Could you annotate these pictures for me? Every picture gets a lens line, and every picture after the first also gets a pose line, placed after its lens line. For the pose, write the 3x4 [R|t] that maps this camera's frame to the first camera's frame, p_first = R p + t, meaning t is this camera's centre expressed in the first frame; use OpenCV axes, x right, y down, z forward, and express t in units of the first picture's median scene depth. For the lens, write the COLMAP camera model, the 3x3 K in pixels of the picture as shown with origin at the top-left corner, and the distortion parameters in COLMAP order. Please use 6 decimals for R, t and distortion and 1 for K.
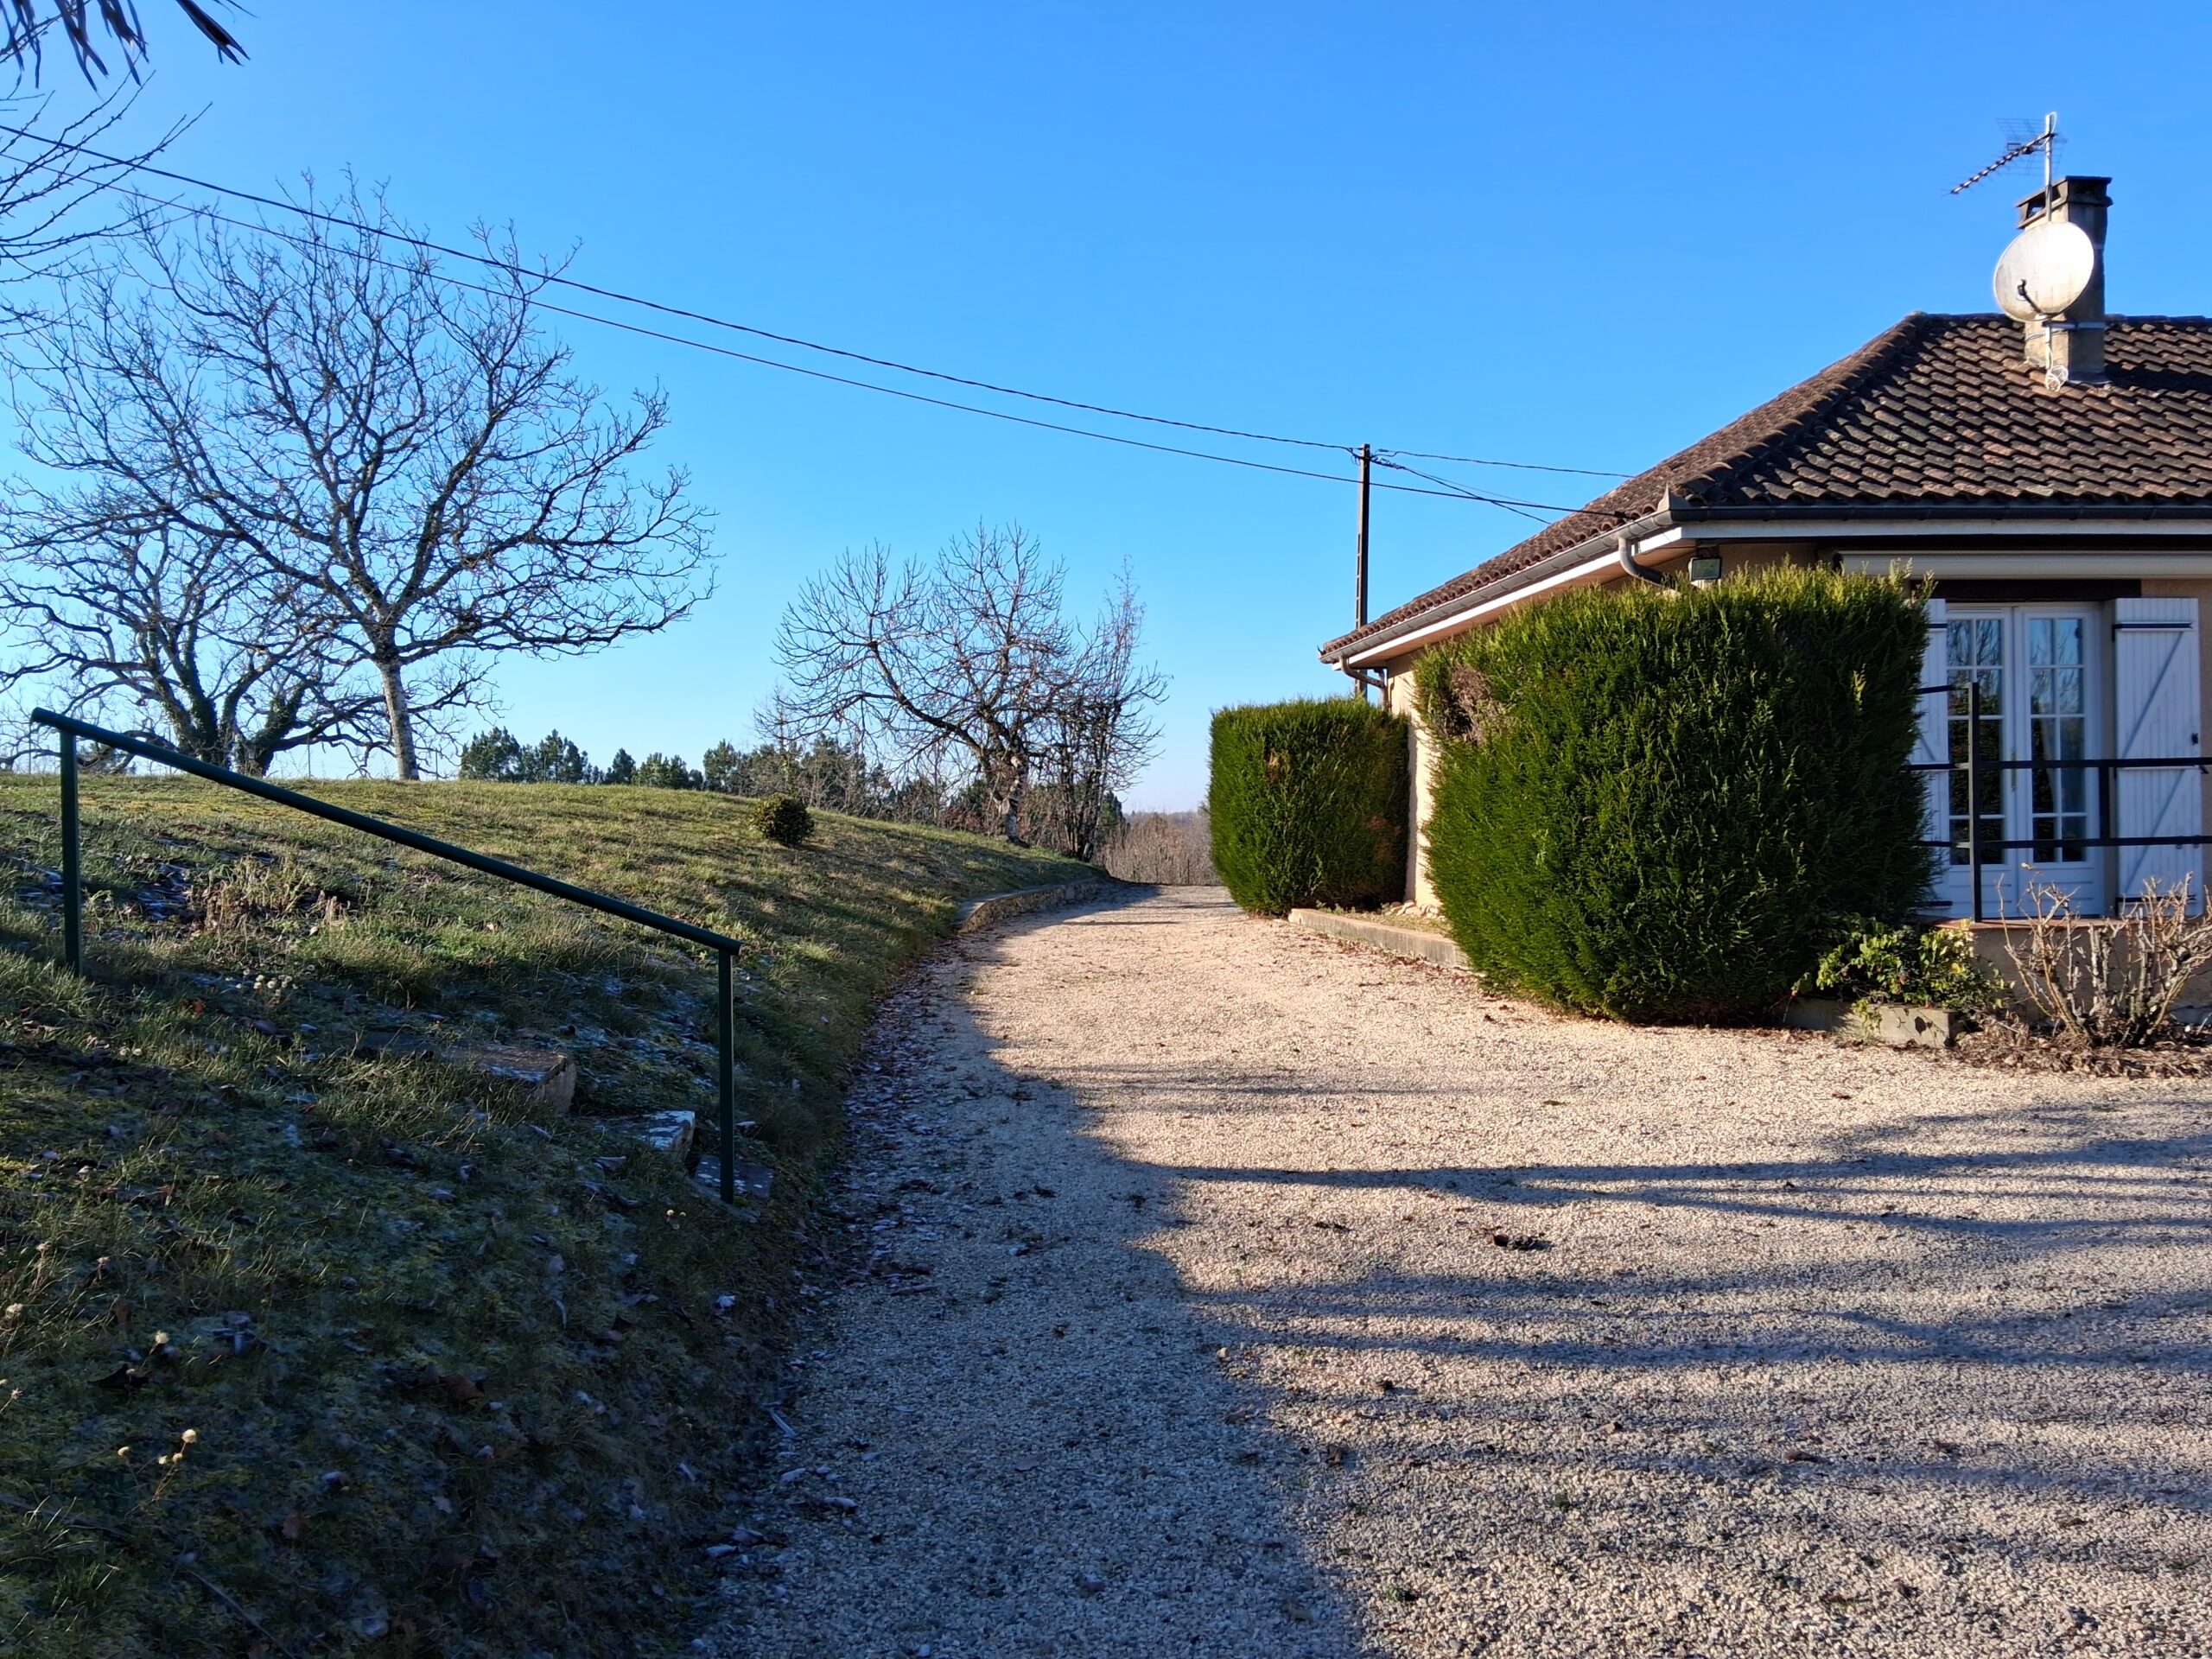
lens RADIAL K [[1644.3, 0, 1106.6], [0, 1644.3, 849.2], [0, 0, 1]] dist [0.065490, -0.096878]
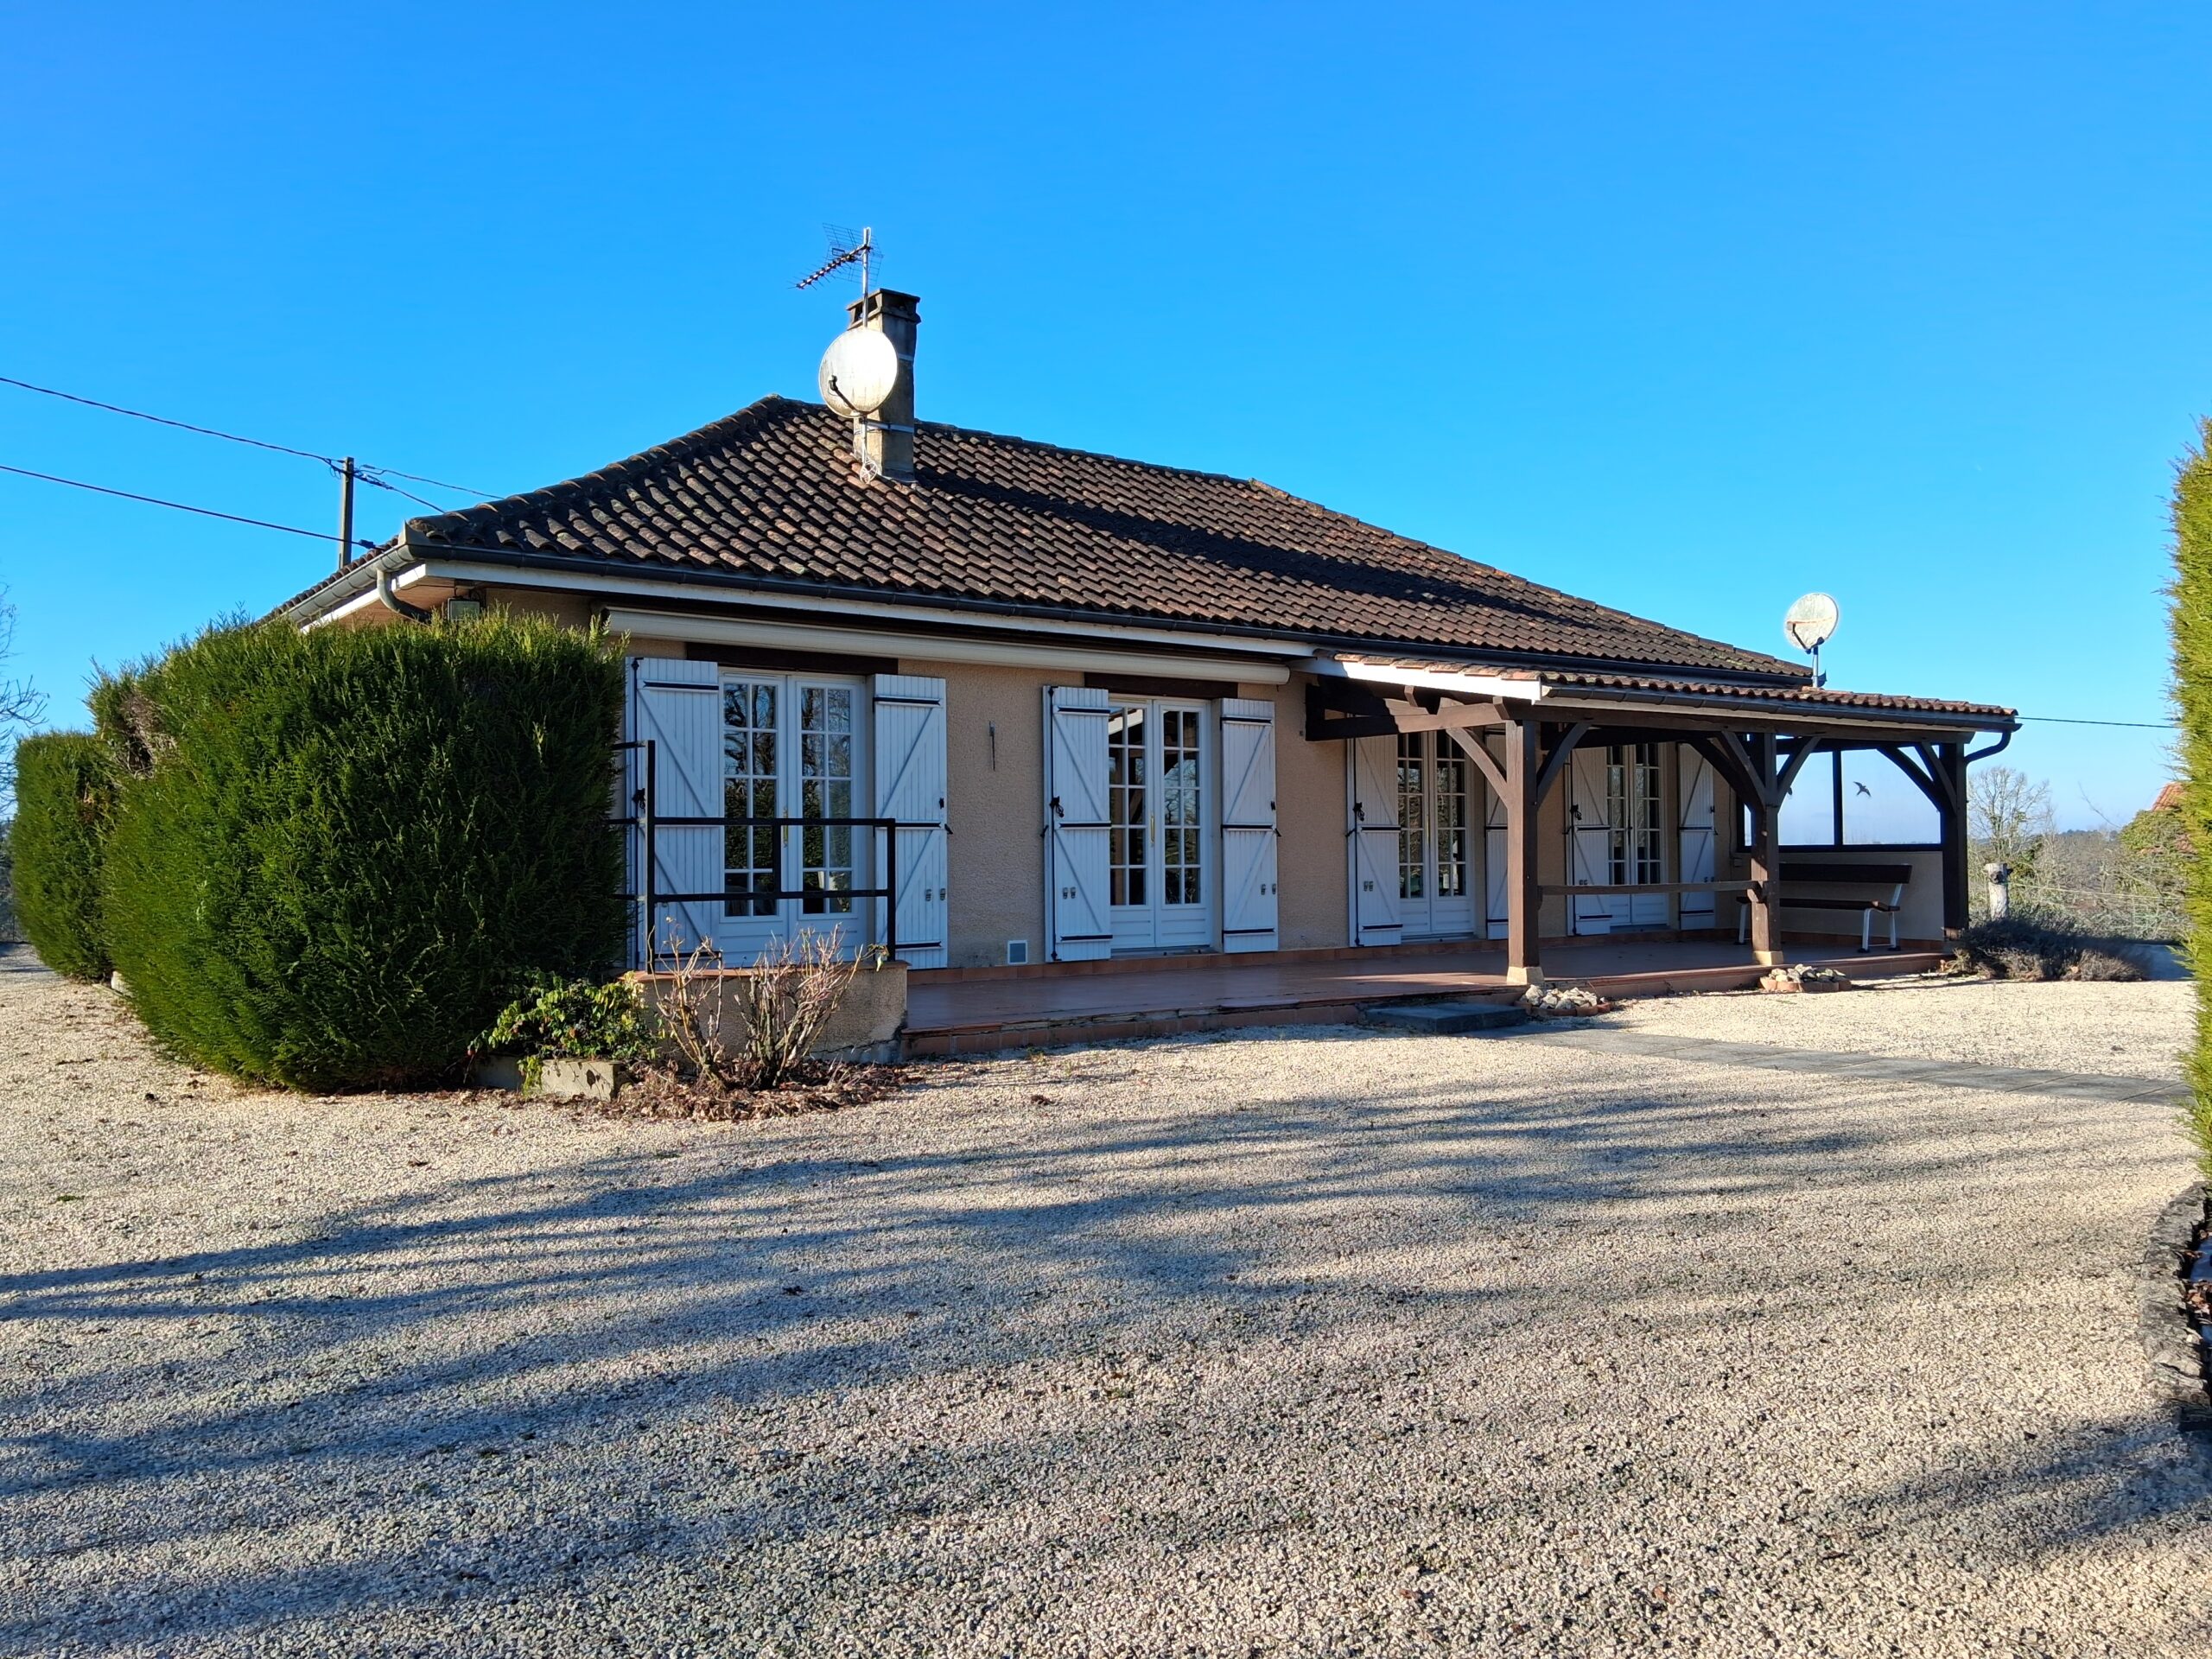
lens RADIAL K [[1649.3, 0, 1098.1], [0, 1649.3, 841.1], [0, 0, 1]] dist [0.124961, -0.192425]
pose [[0.863296, 0.017557, 0.504392, 0.224365], [0.000070, 0.999391, -0.034908, -0.001727], [-0.504697, 0.030171, 0.862769, -0.024852]]
